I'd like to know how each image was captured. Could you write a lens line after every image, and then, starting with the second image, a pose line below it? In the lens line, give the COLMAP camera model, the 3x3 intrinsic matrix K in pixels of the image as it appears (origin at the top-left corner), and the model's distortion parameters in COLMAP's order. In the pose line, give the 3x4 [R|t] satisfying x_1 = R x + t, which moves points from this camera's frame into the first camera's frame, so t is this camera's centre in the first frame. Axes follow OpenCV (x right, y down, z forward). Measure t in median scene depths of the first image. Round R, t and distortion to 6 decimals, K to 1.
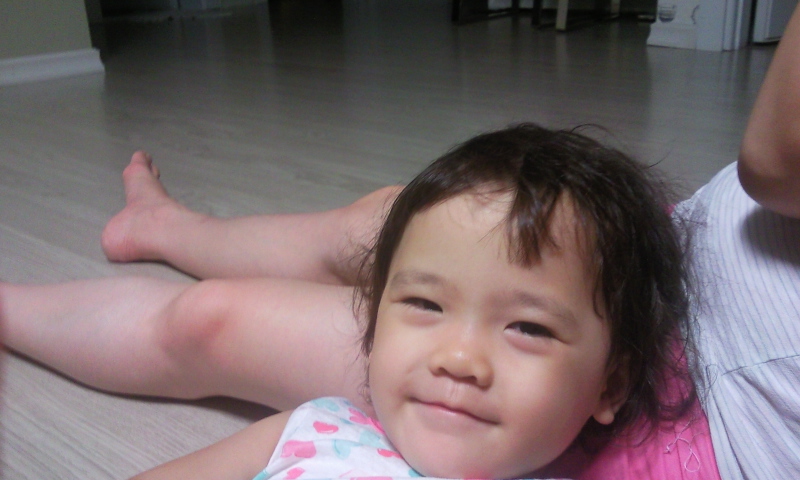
lens RADIAL K [[684.0, 0, 400.0], [0, 684.0, 240.0], [0, 0, 1]] dist [-0.008047, 0.006958]
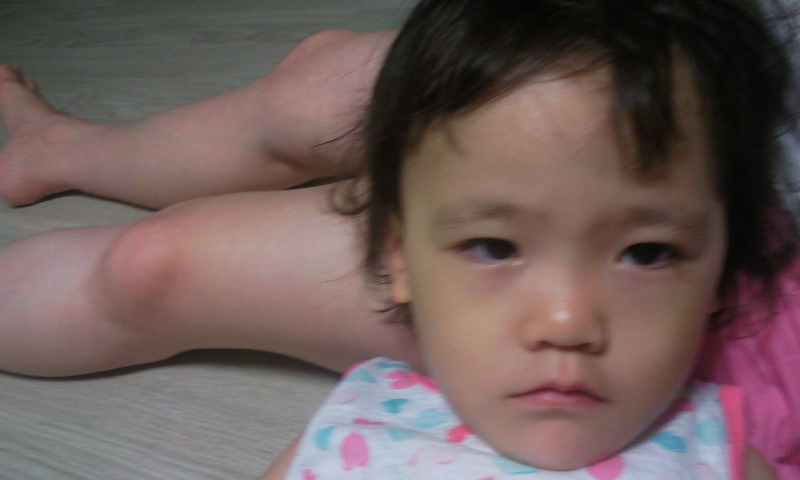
lens RADIAL K [[730.7, 0, 399.0], [0, 730.7, 211.8], [0, 0, 1]] dist [-0.244294, 0.304423]
pose [[0.967577, -0.242404, 0.070954, -0.035735], [0.222659, 0.951241, 0.213455, -0.045041], [-0.119237, -0.190735, 0.974373, 0.135583]]
